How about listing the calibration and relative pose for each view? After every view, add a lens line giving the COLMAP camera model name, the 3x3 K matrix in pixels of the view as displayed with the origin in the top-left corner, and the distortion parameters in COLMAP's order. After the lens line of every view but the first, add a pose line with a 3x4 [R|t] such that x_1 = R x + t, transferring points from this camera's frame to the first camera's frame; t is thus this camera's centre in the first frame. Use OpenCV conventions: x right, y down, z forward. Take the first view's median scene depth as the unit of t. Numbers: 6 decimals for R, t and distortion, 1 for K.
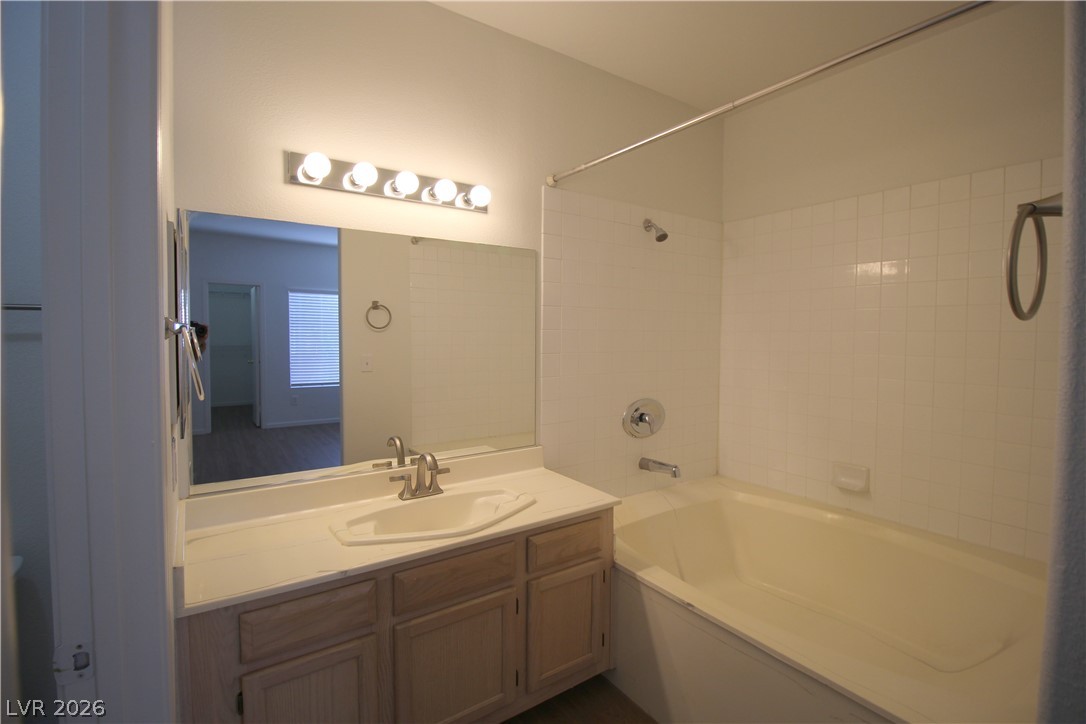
lens RADIAL K [[518.3, 0, 541.6], [0, 518.3, 356.3], [0, 0, 1]] dist [-0.012546, -0.005306]
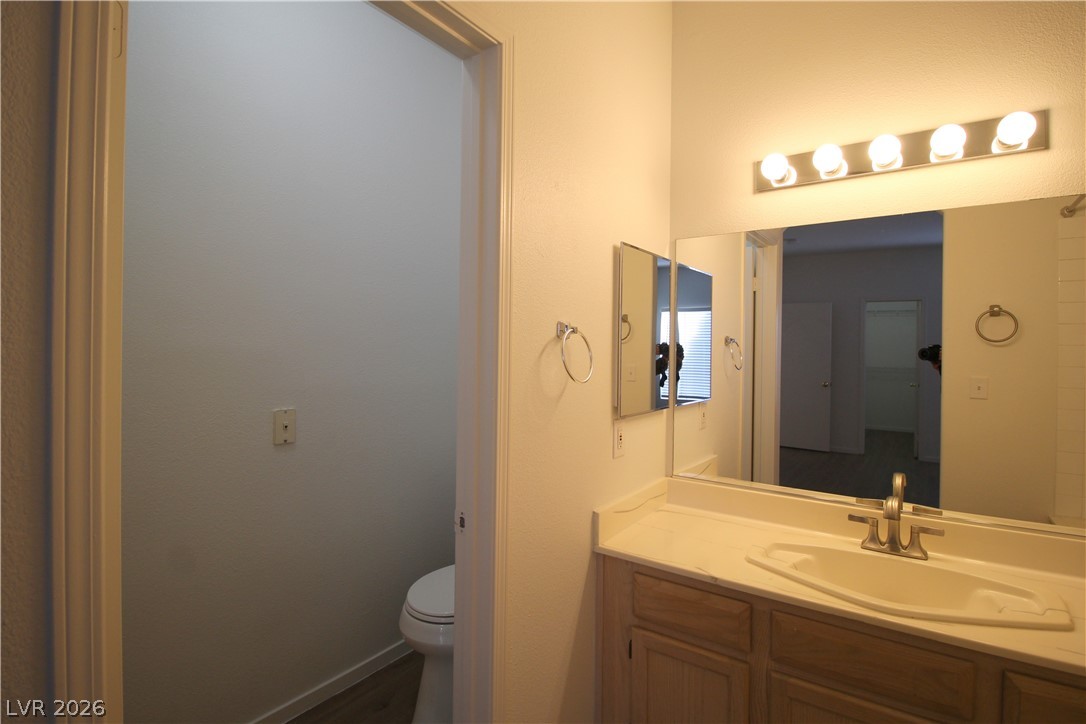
lens RADIAL K [[518.3, 0, 507.7], [0, 518.3, 348.6], [0, 0, 1]] dist [-0.012546, -0.005306]
pose [[0.324535, 0.007000, -0.945848, 0.326438], [-0.058868, 0.998184, -0.012811, 0.014220], [0.944040, 0.059837, 0.324358, 0.224795]]
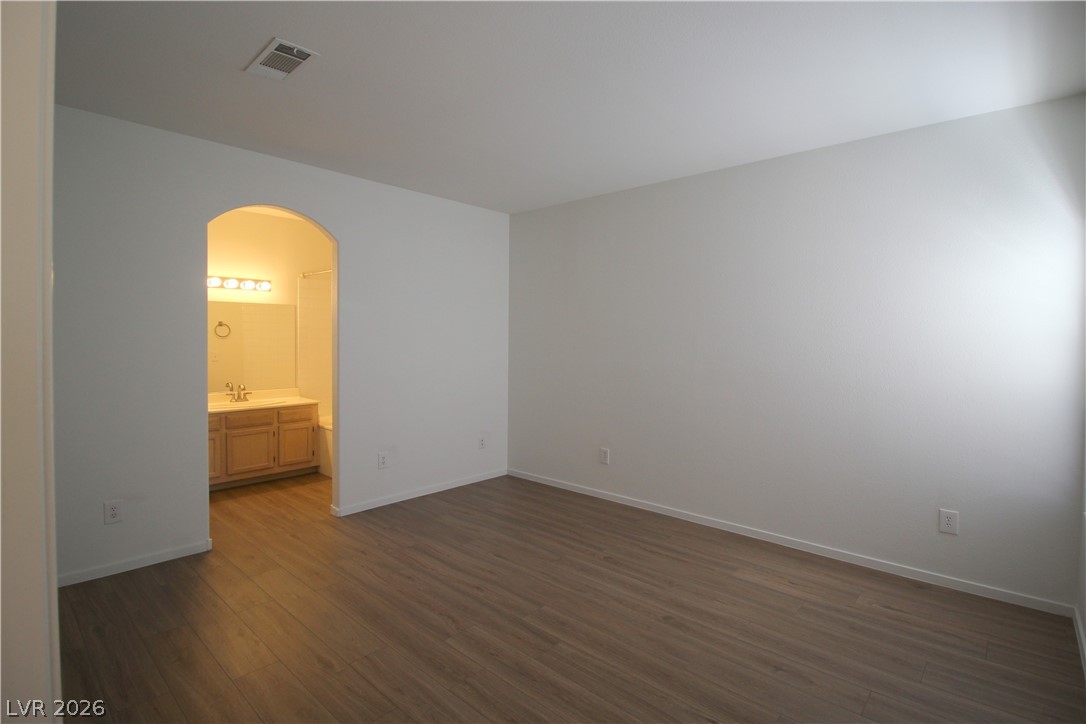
lens RADIAL K [[518.3, 0, 541.2], [0, 518.3, 356.4], [0, 0, 1]] dist [-0.012546, -0.005306]
pose [[0.970454, -0.005306, 0.241227, 0.700076], [0.008198, 0.999906, -0.010987, 0.091475], [-0.241146, 0.012640, 0.970406, -2.146594]]
